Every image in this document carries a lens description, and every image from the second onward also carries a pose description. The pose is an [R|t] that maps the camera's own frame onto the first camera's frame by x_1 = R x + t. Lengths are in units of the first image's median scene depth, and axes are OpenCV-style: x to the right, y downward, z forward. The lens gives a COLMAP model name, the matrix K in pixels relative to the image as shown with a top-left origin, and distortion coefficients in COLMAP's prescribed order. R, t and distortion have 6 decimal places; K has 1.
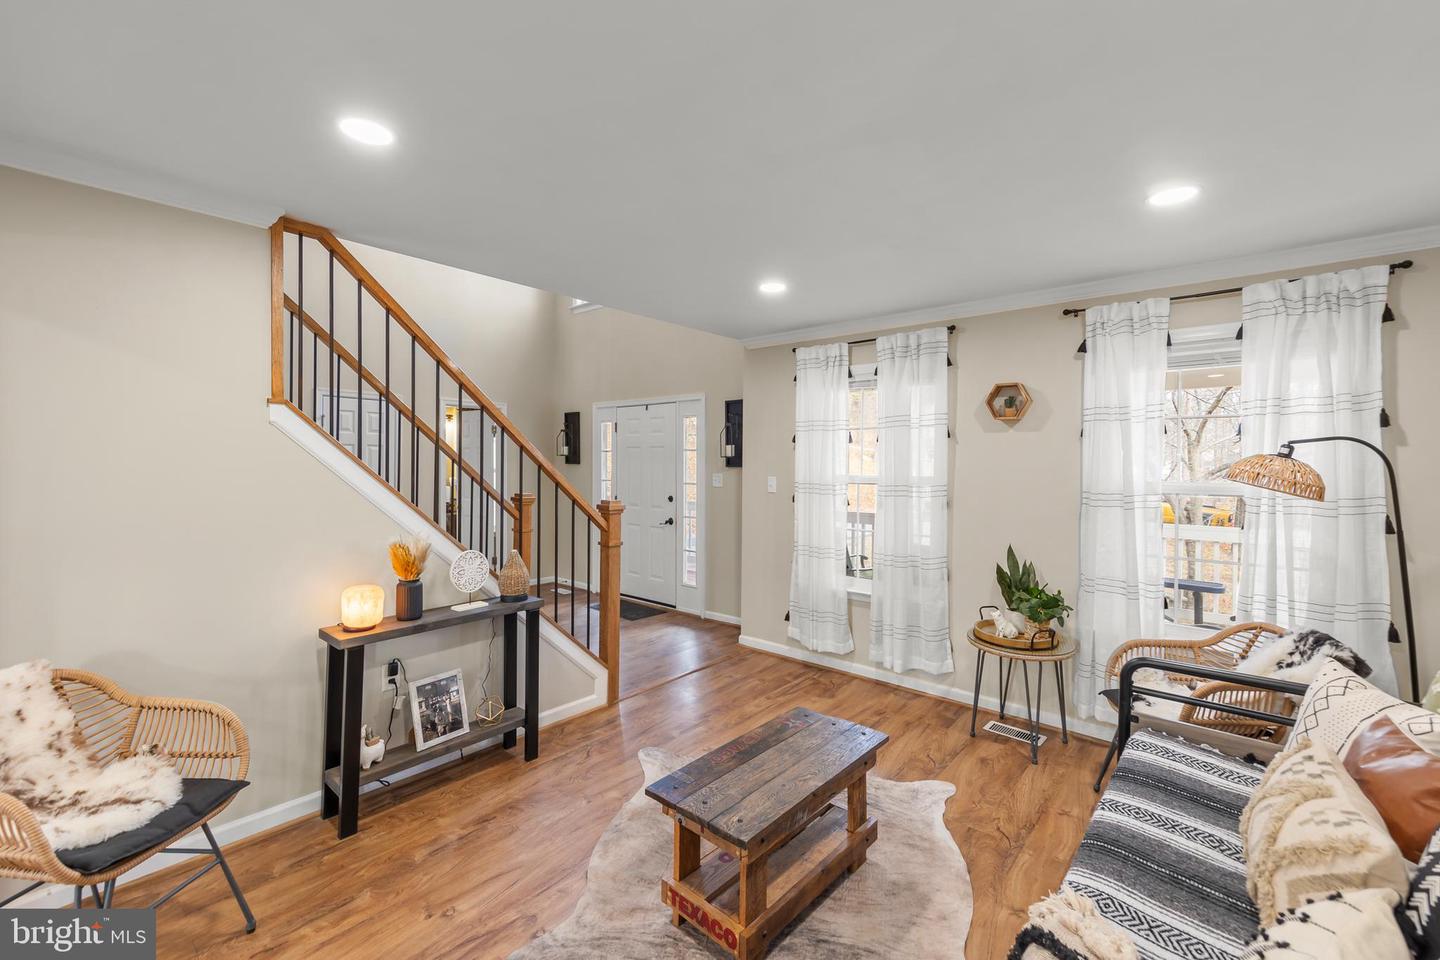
lens RADIAL K [[618.6, 0, 718.9], [0, 618.6, 459.2], [0, 0, 1]] dist [0.010365, -0.000169]
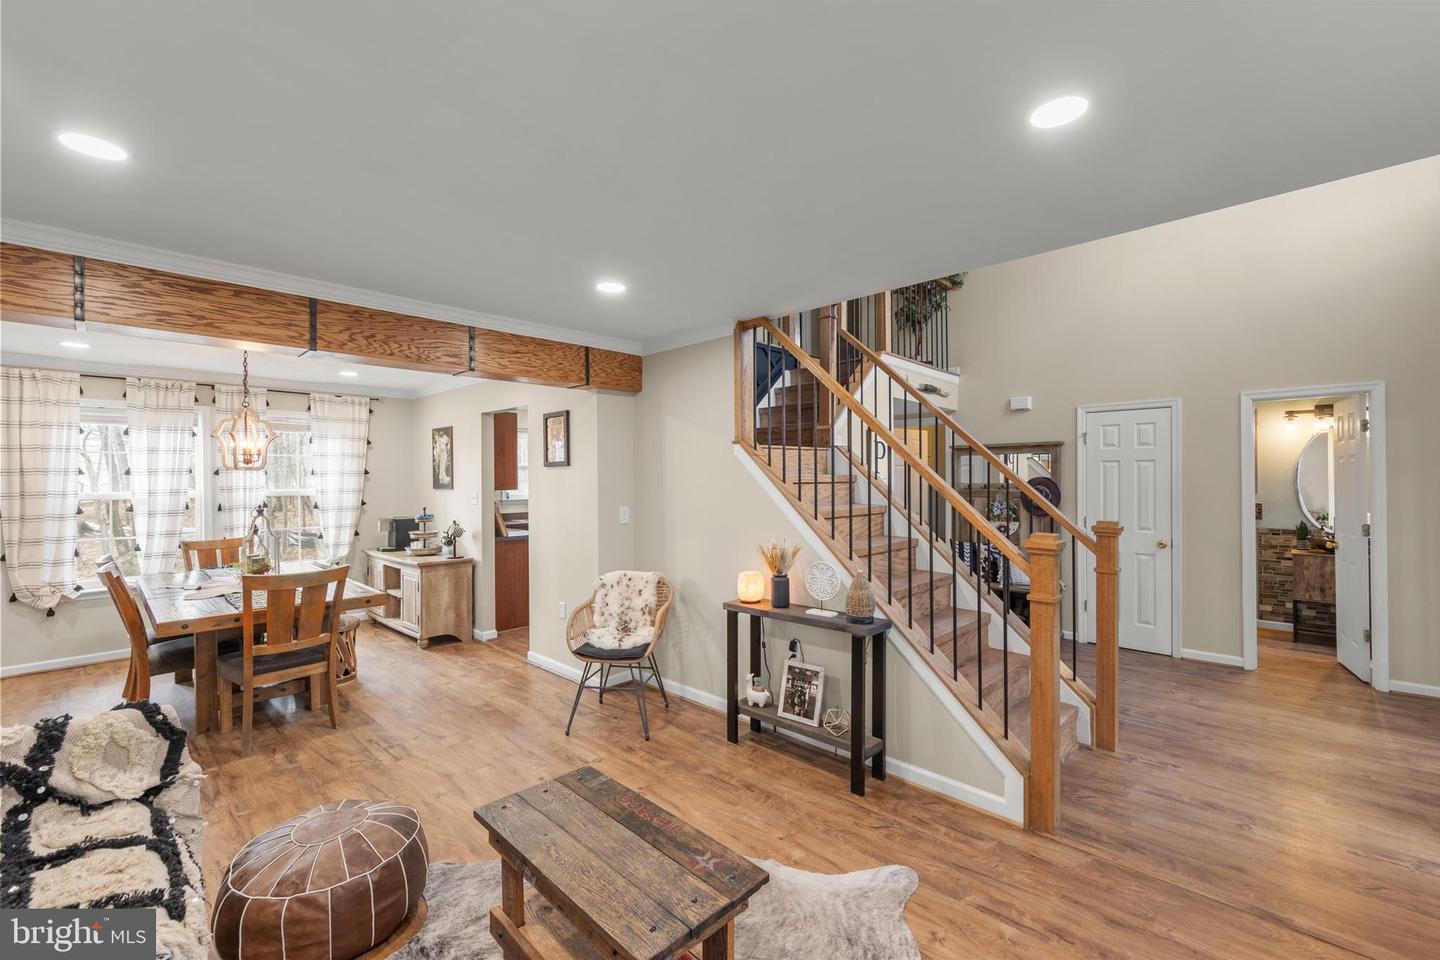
lens RADIAL K [[594.5, 0, 723.0], [0, 594.5, 476.9], [0, 0, 1]] dist [0.026414, -0.000096]
pose [[-0.052075, -0.008642, -0.998606, 0.682467], [0.006329, 0.999940, -0.008984, 0.005609], [0.998623, -0.006788, -0.052017, 0.916281]]
